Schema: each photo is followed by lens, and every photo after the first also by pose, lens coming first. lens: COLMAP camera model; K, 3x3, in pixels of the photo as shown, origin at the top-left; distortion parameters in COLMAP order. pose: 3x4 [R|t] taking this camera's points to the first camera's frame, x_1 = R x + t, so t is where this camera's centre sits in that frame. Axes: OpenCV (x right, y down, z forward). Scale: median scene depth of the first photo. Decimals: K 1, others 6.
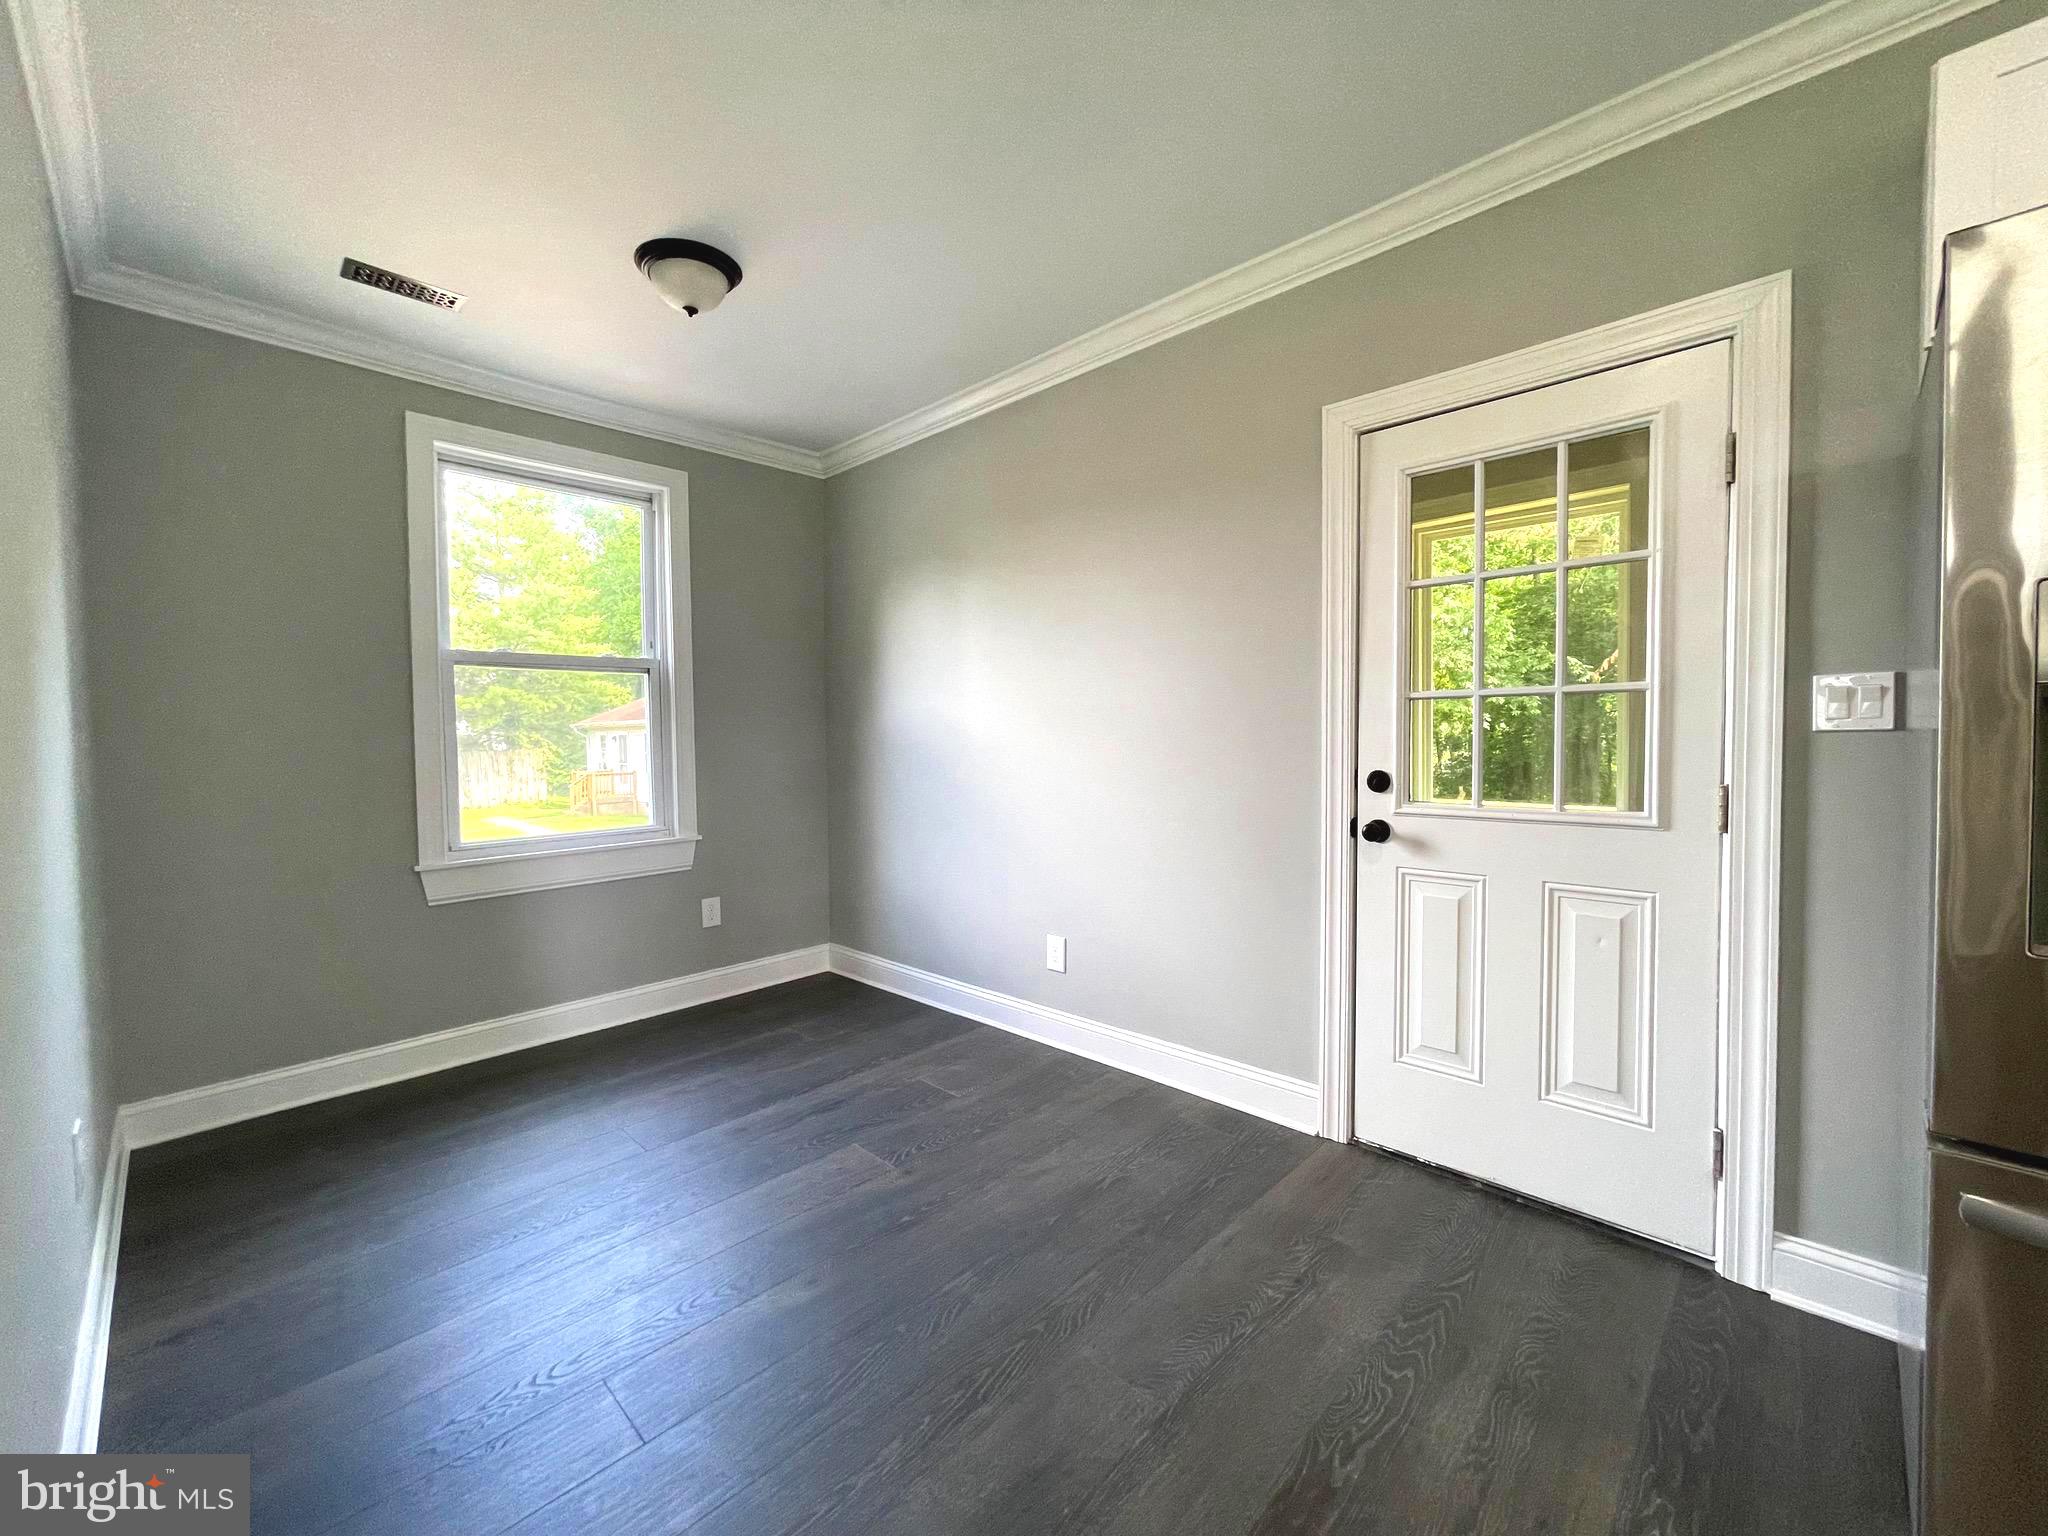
lens RADIAL K [[831.5, 0, 1024.0], [0, 831.5, 768.0], [0, 0, 1]] dist [-0.001489, 0.000038]
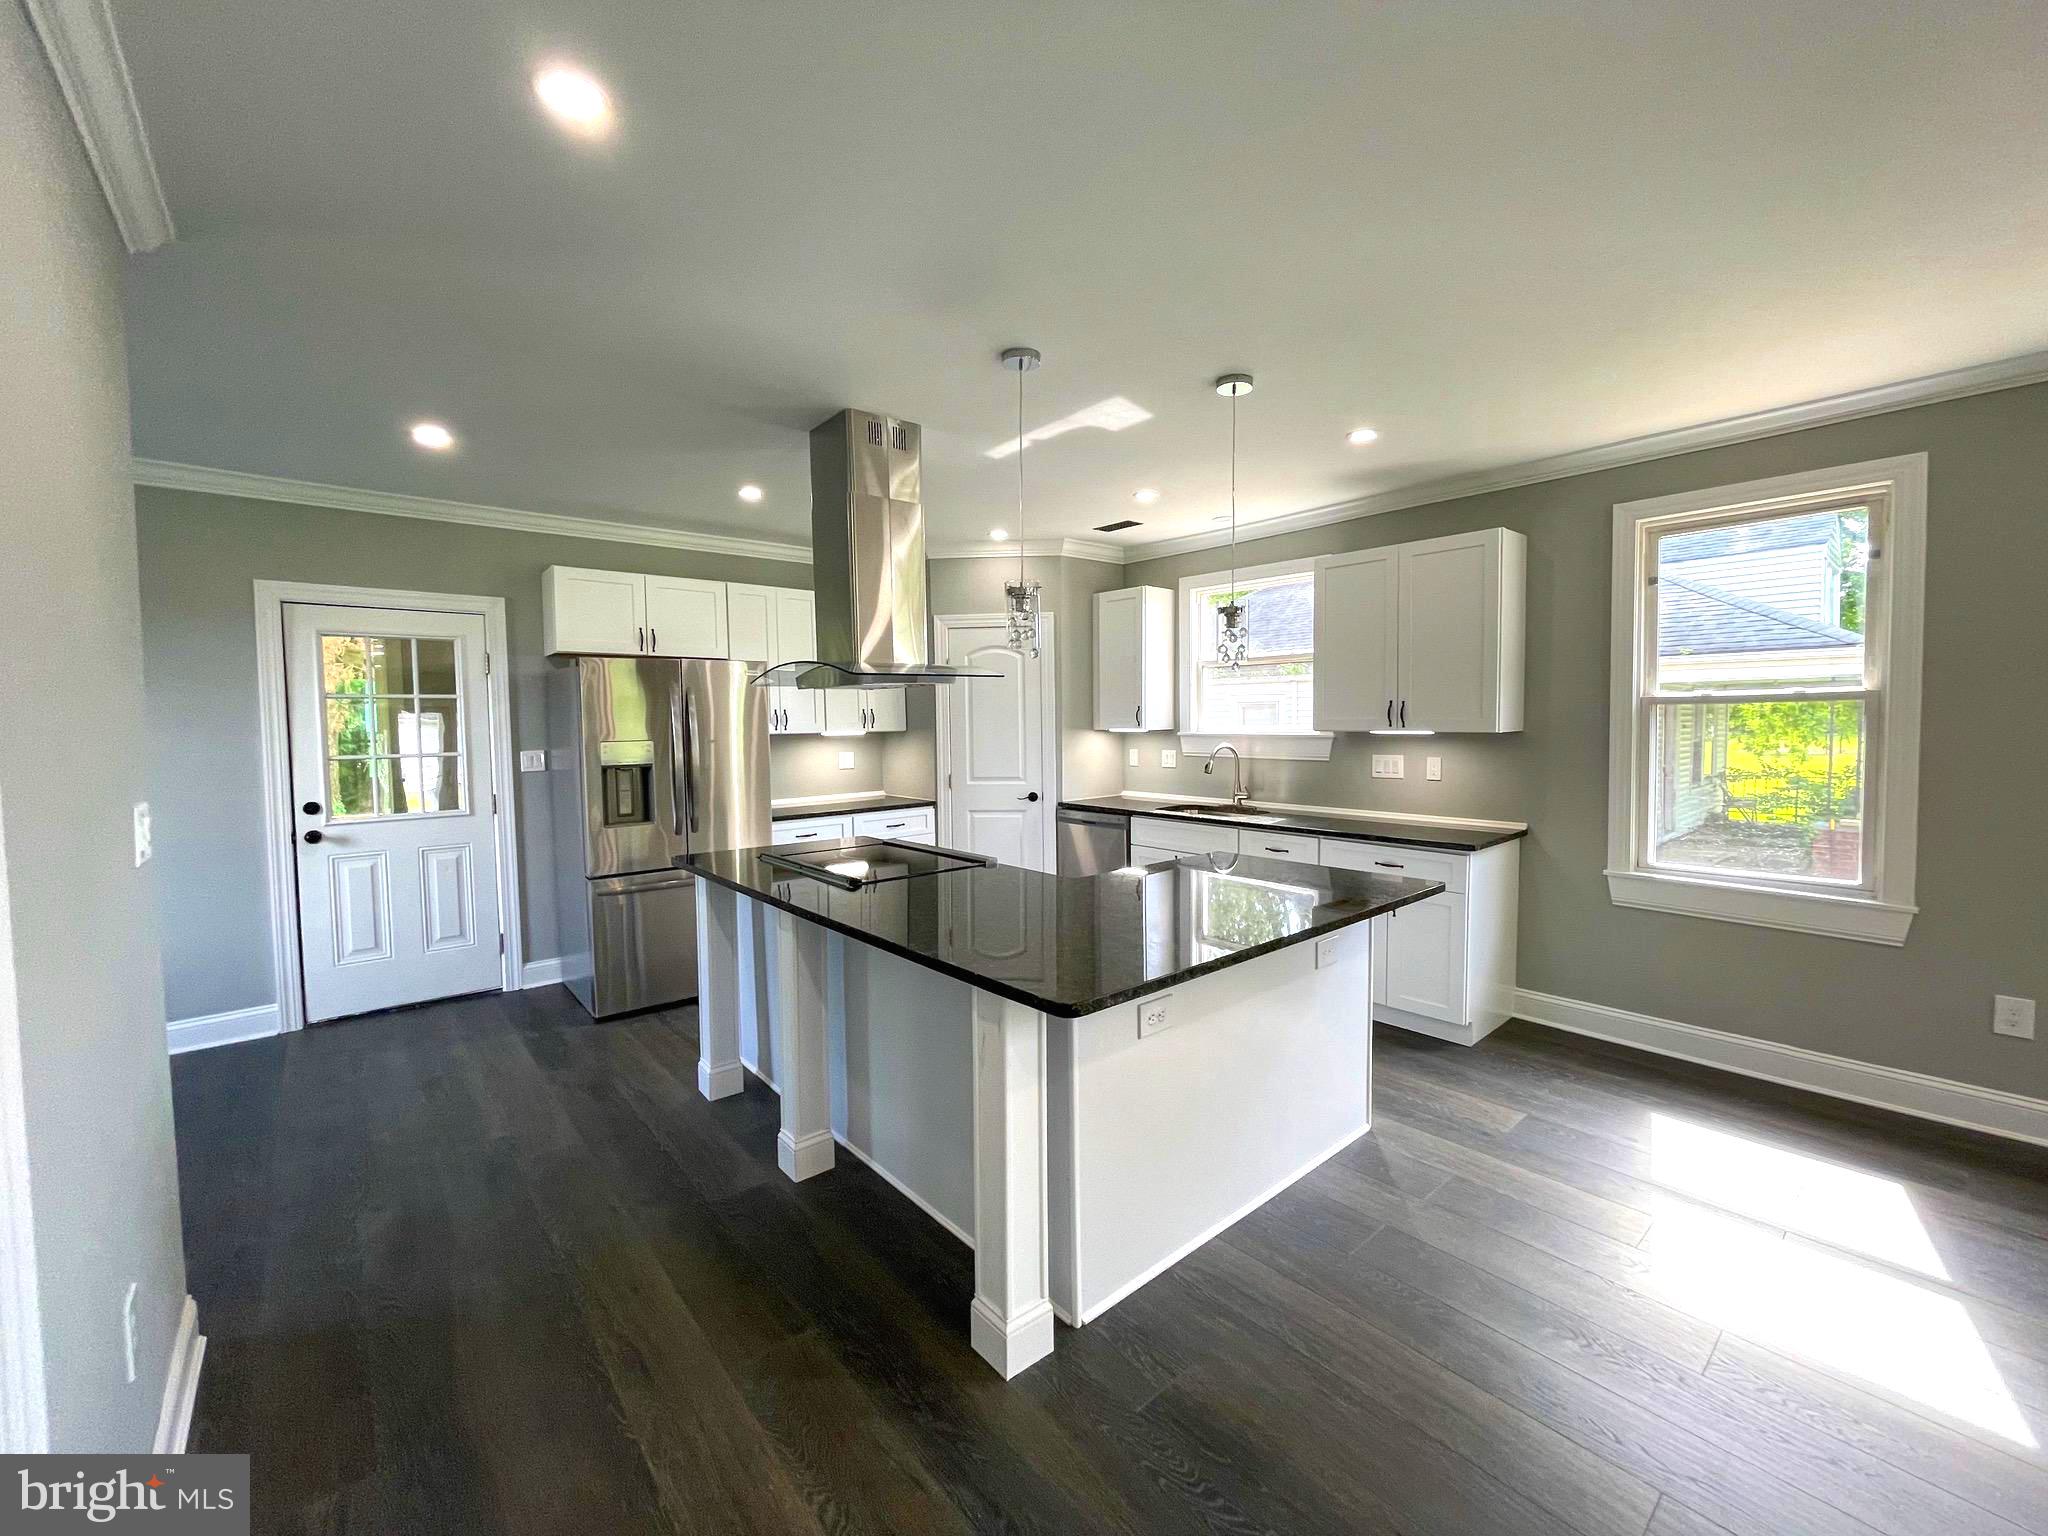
lens RADIAL K [[825.7, 0, 1023.9], [0, 825.7, 758.8], [0, 0, 1]] dist [-0.002800, 0.004196]
pose [[0.087227, -0.034561, 0.995589, -1.156942], [0.050256, 0.998278, 0.030251, -0.064712], [-0.994920, 0.047396, 0.088814, -0.629705]]
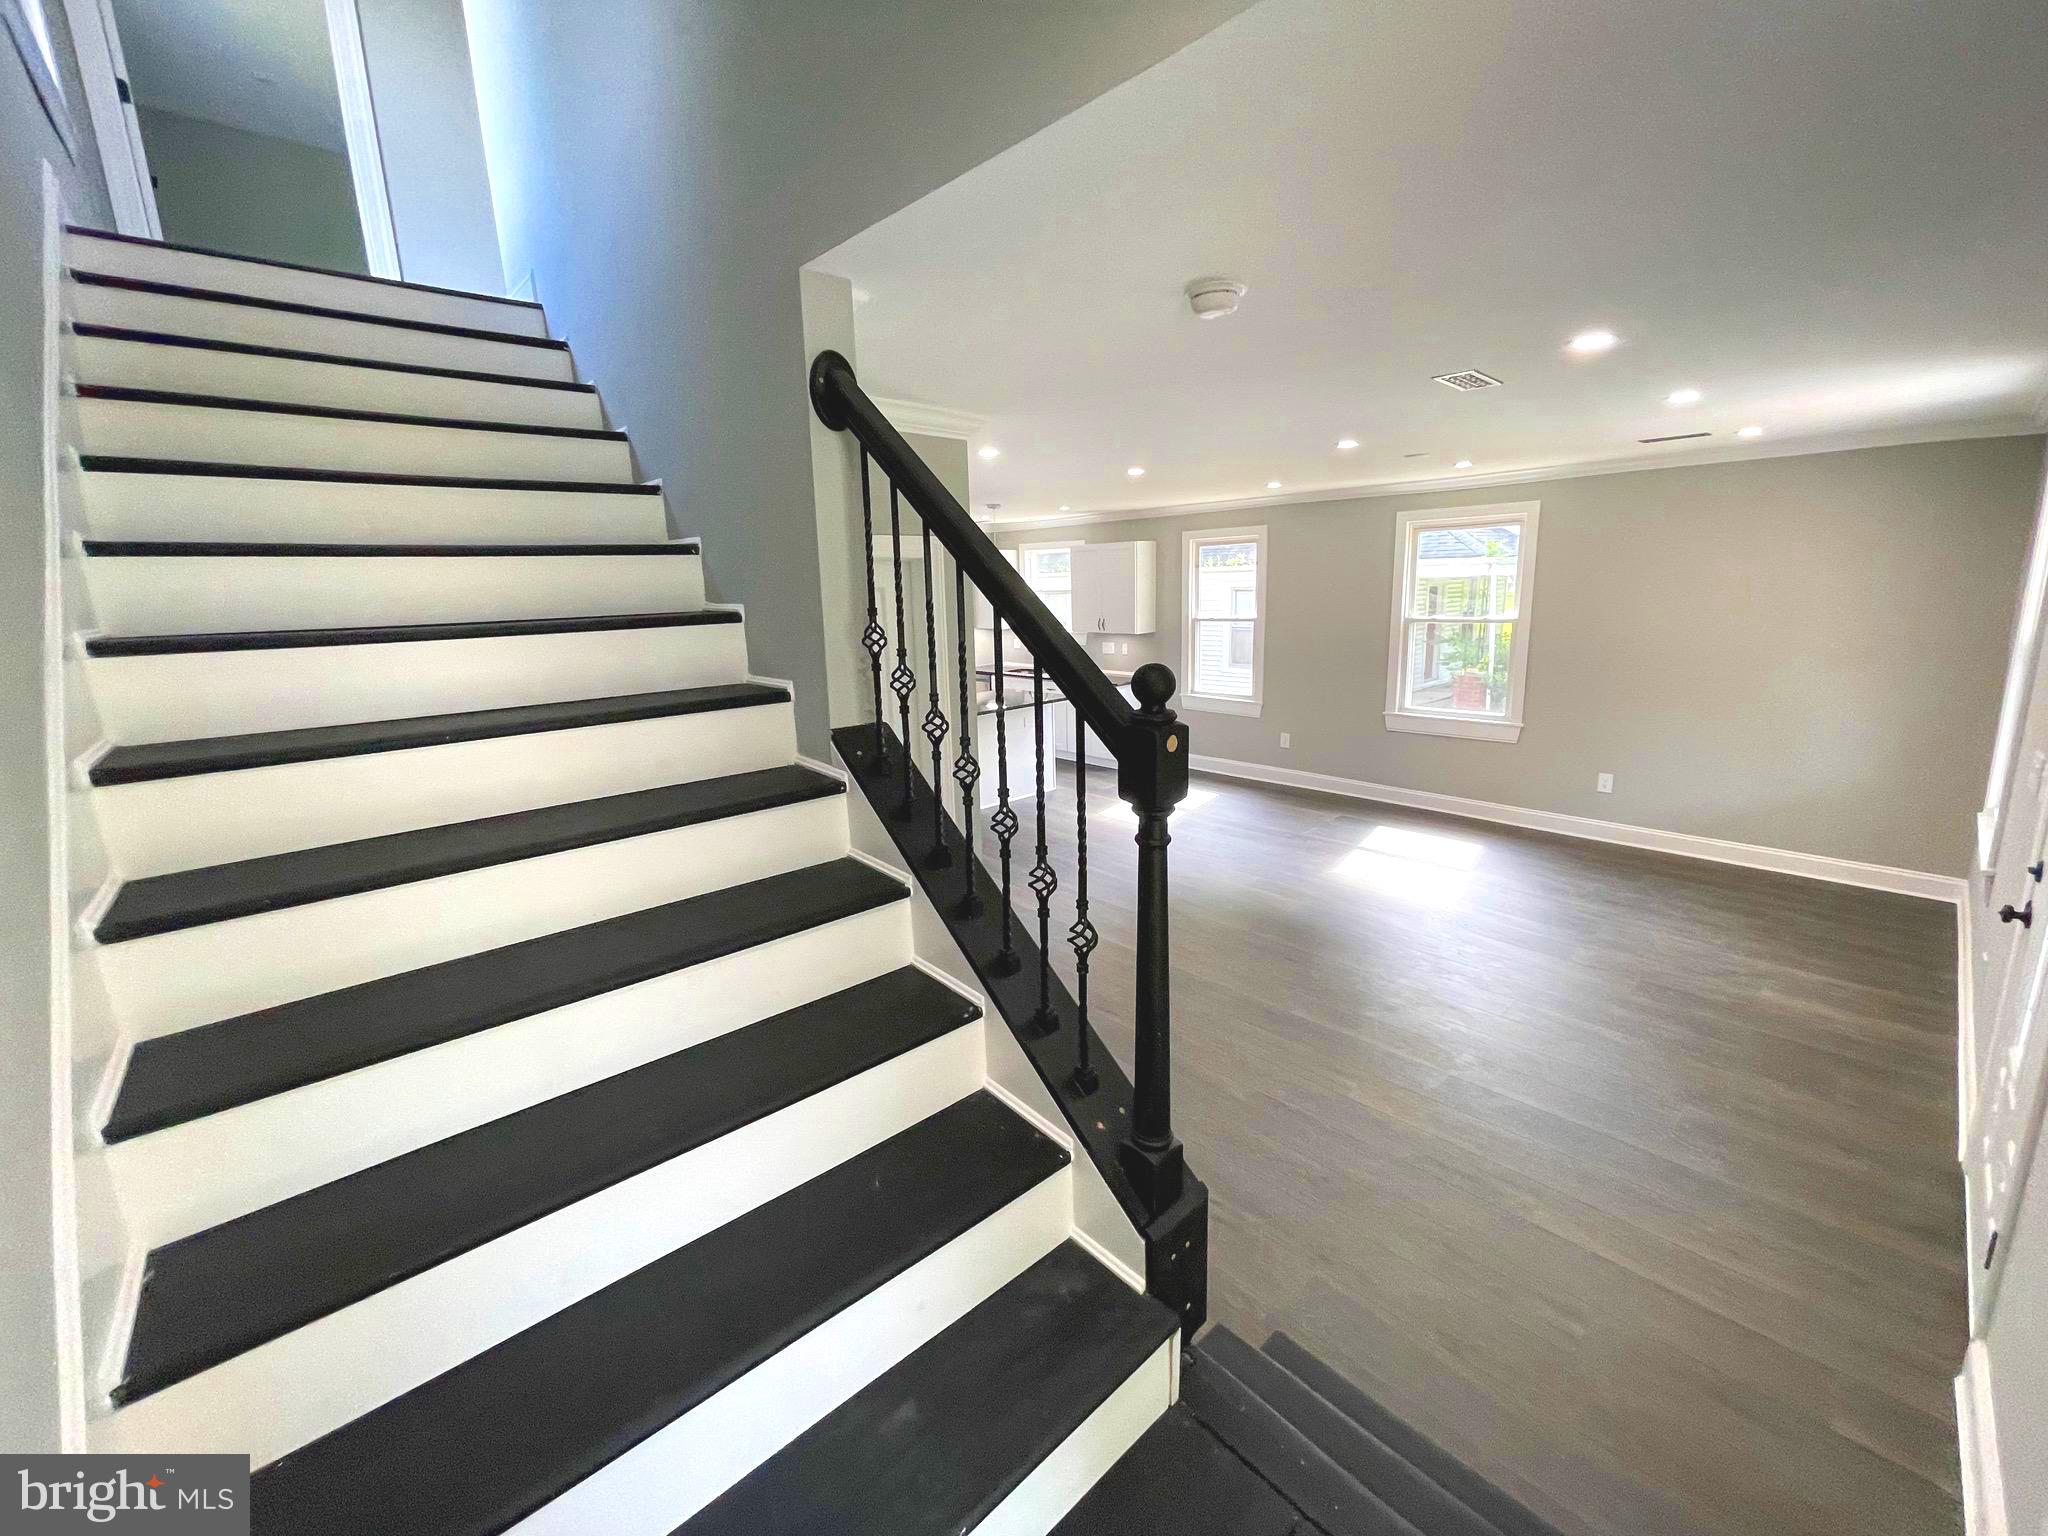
lens RADIAL K [[822.6, 0, 1022.9], [0, 822.6, 764.0], [0, 0, 1]] dist [-0.001359, -0.000126]
pose [[0.054607, -0.202658, 0.977726, -3.164347], [0.068184, 0.977658, 0.198836, -0.213491], [-0.996177, 0.055807, 0.067205, -1.126126]]
